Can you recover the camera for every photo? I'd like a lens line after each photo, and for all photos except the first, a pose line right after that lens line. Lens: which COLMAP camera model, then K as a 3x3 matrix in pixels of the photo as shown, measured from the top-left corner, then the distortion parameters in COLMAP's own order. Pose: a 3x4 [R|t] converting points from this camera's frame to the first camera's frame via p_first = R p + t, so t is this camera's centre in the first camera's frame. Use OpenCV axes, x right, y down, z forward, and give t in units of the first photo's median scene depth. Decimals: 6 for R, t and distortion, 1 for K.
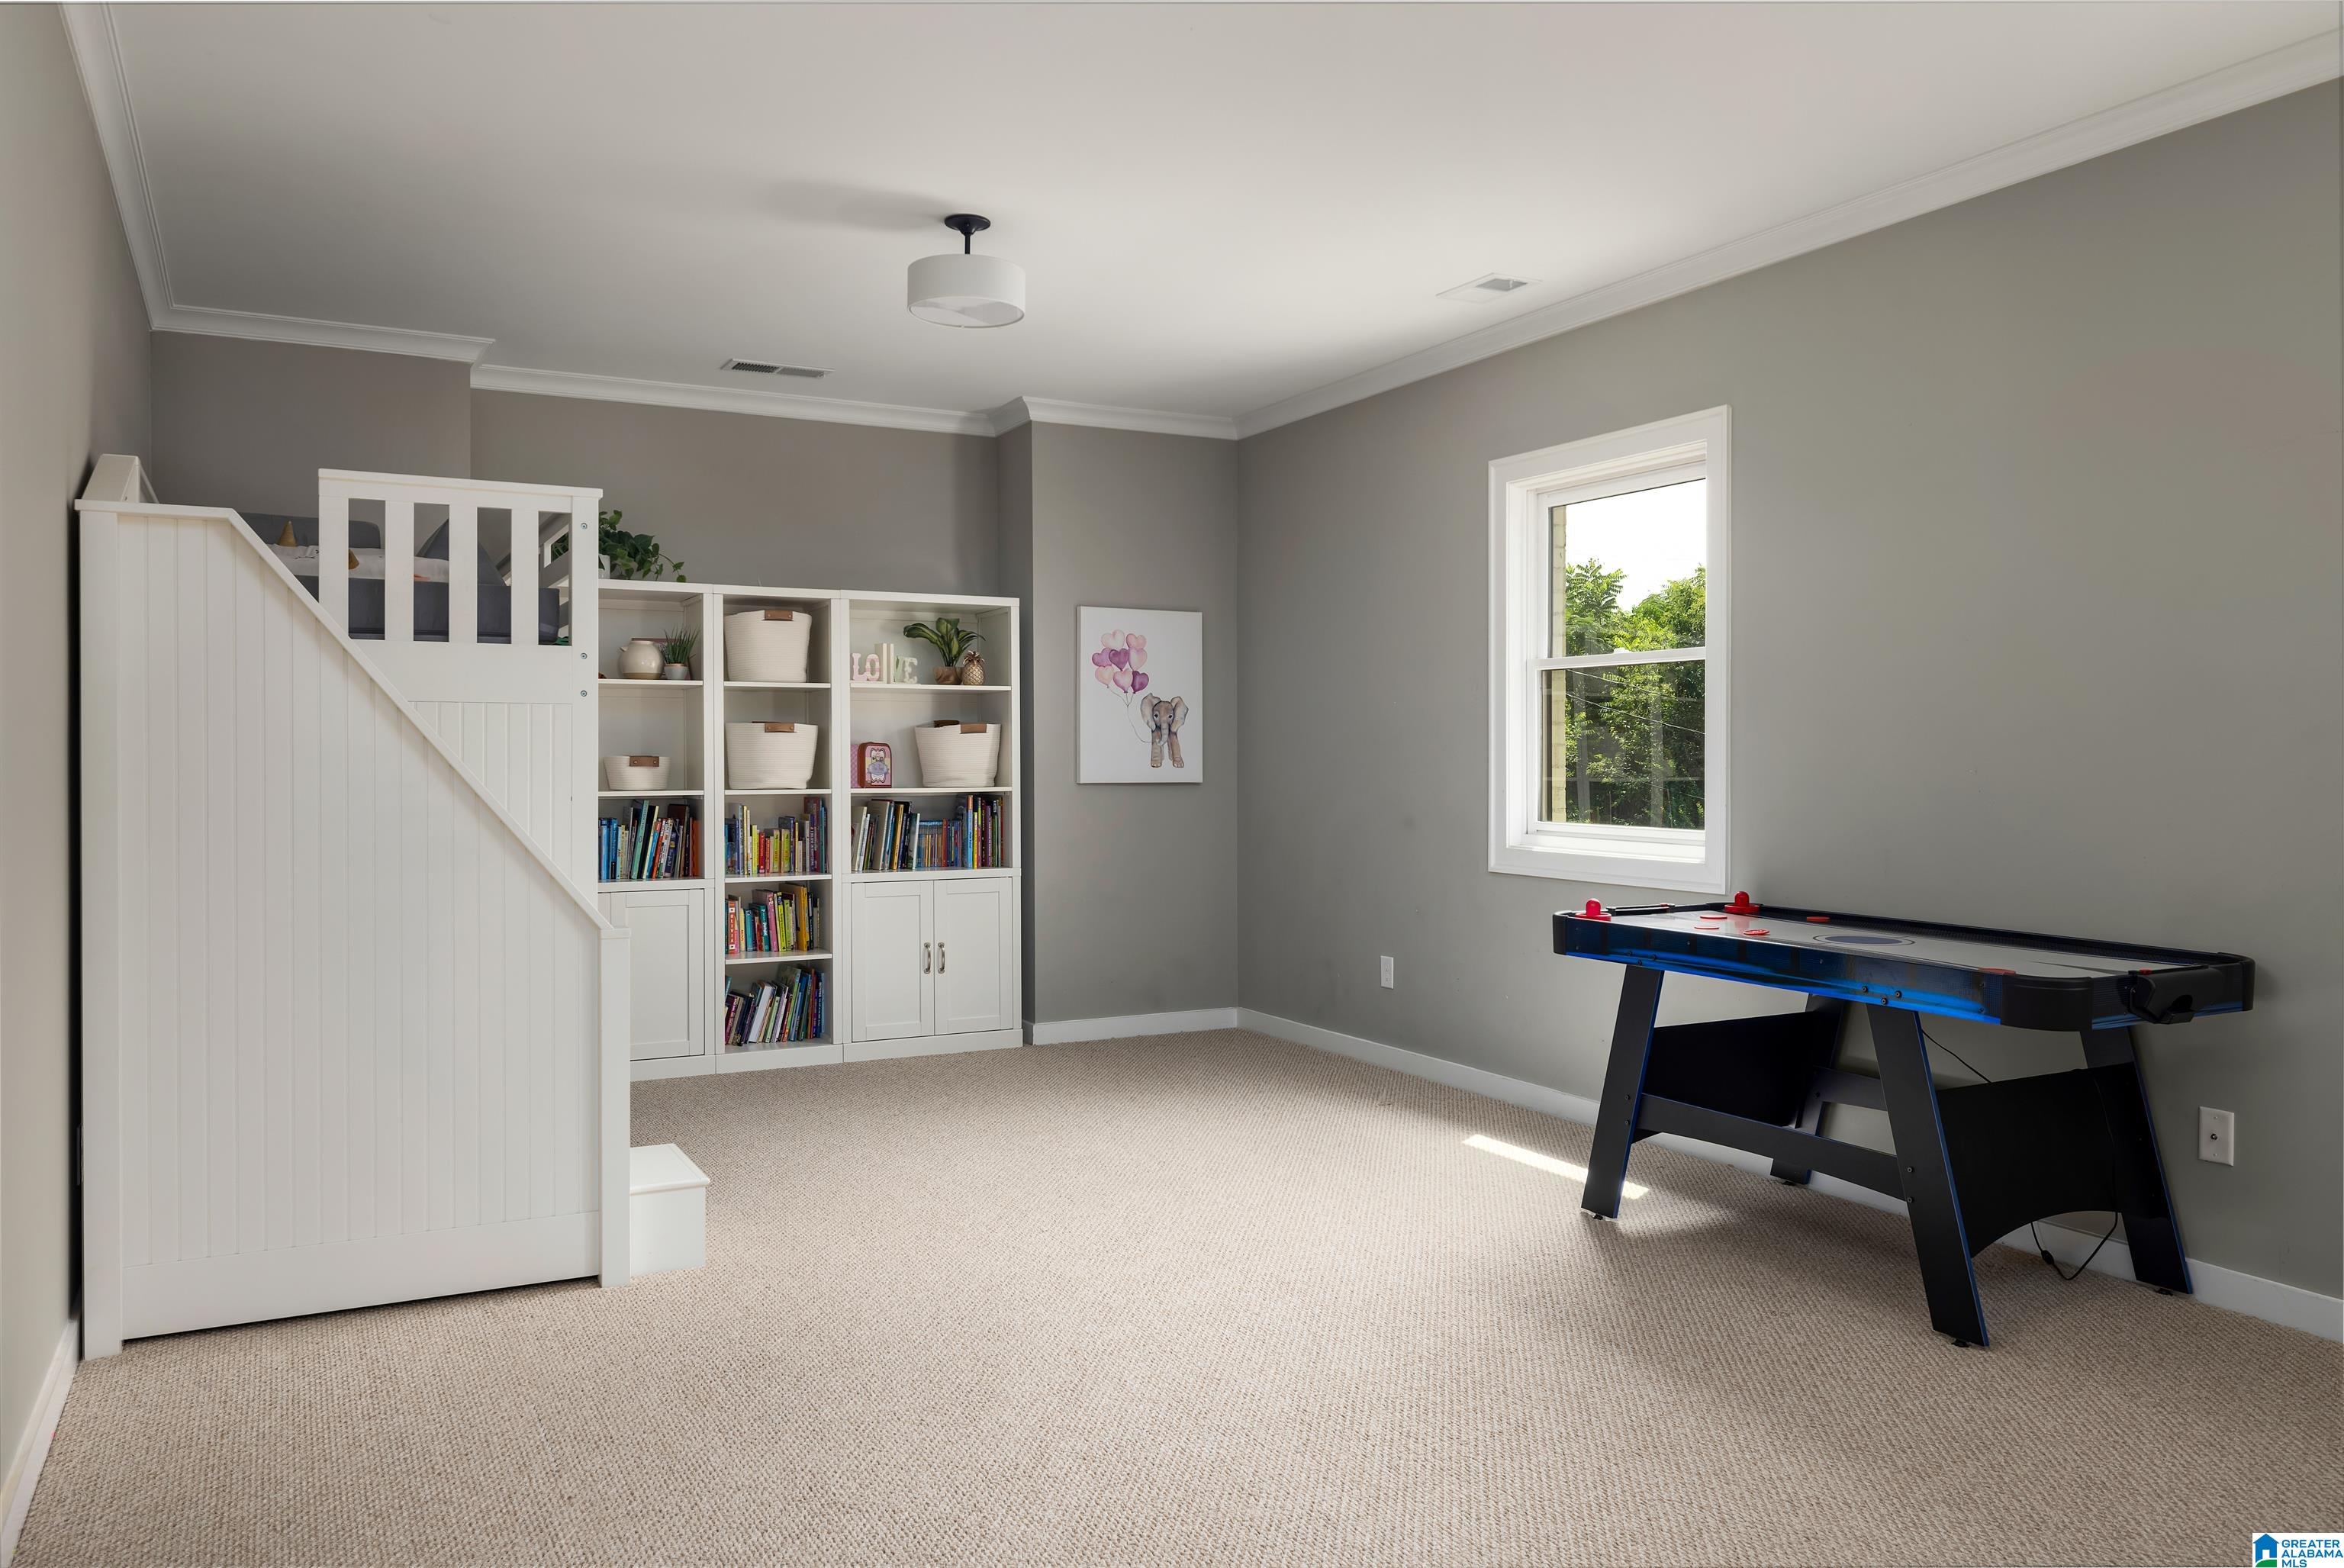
lens RADIAL K [[1692.6, 0, 1170.4], [0, 1692.6, 787.5], [0, 0, 1]] dist [0.003706, 0.000781]
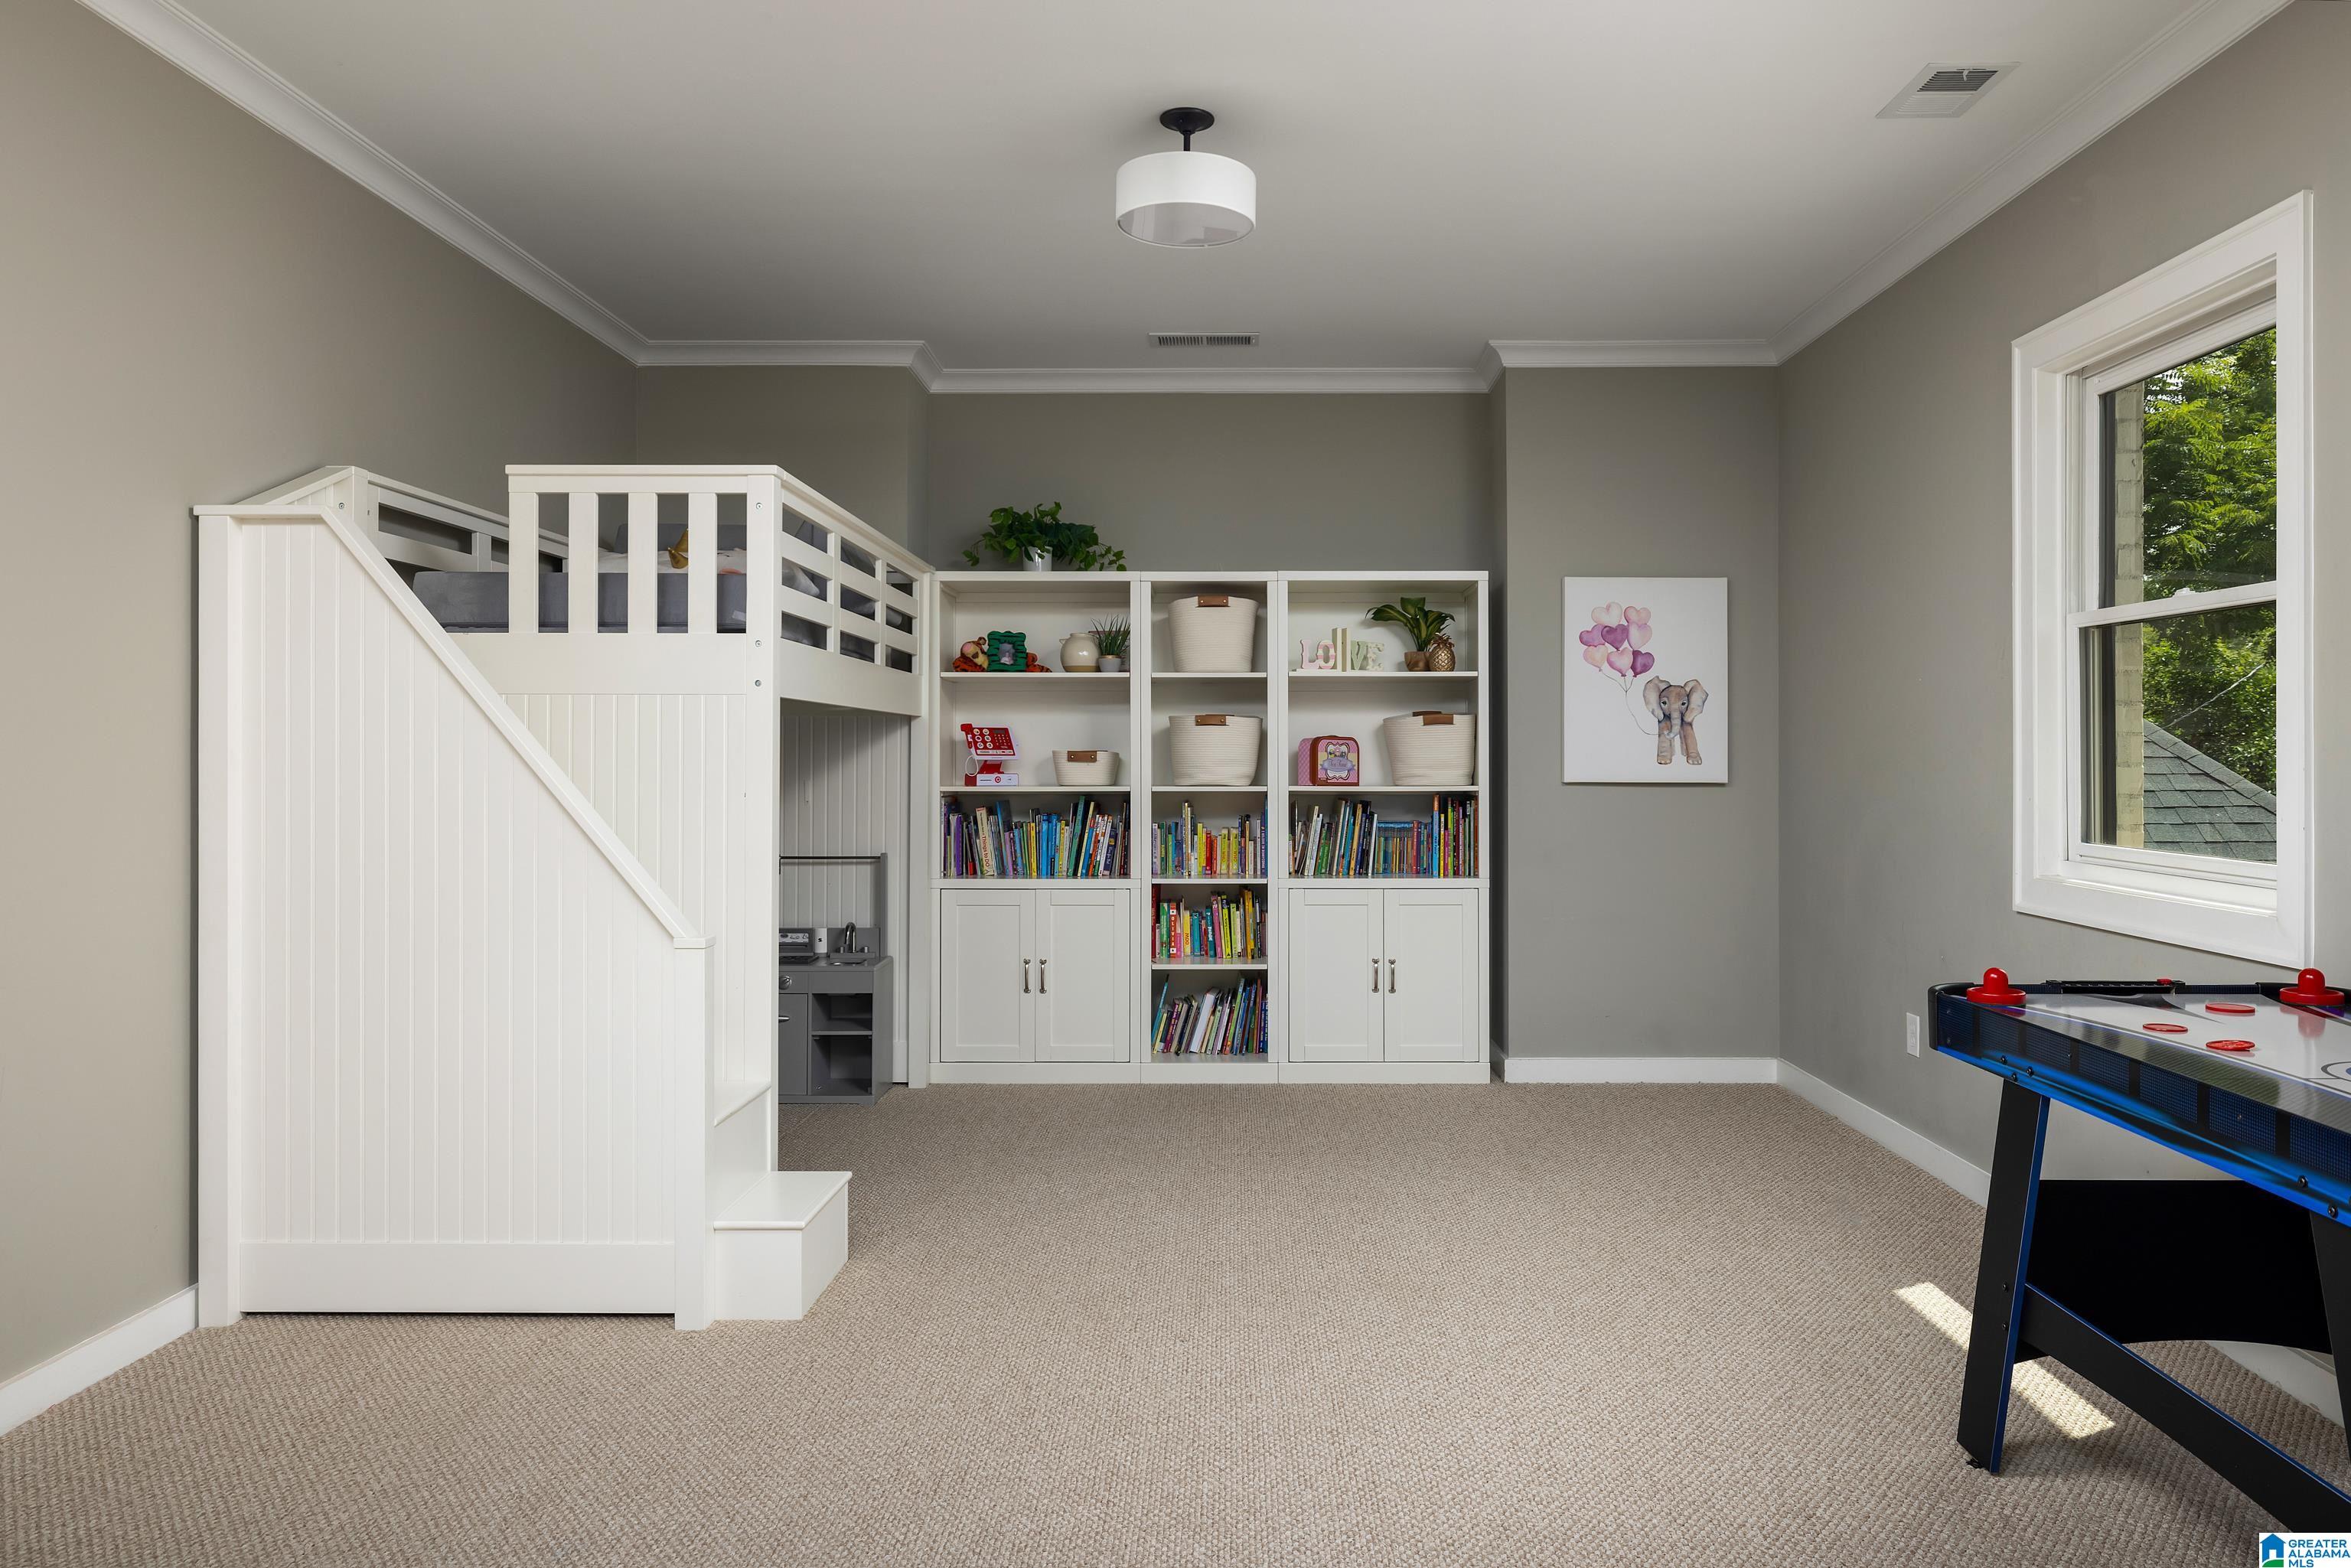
lens RADIAL K [[1630.0, 0, 1179.3], [0, 1630.0, 762.7], [0, 0, 1]] dist [0.014475, 0.003300]
pose [[0.880356, 0.003573, -0.474300, 0.180832], [-0.009497, 0.999904, -0.010095, -0.002543], [0.474218, 0.013391, 0.880306, 0.191705]]
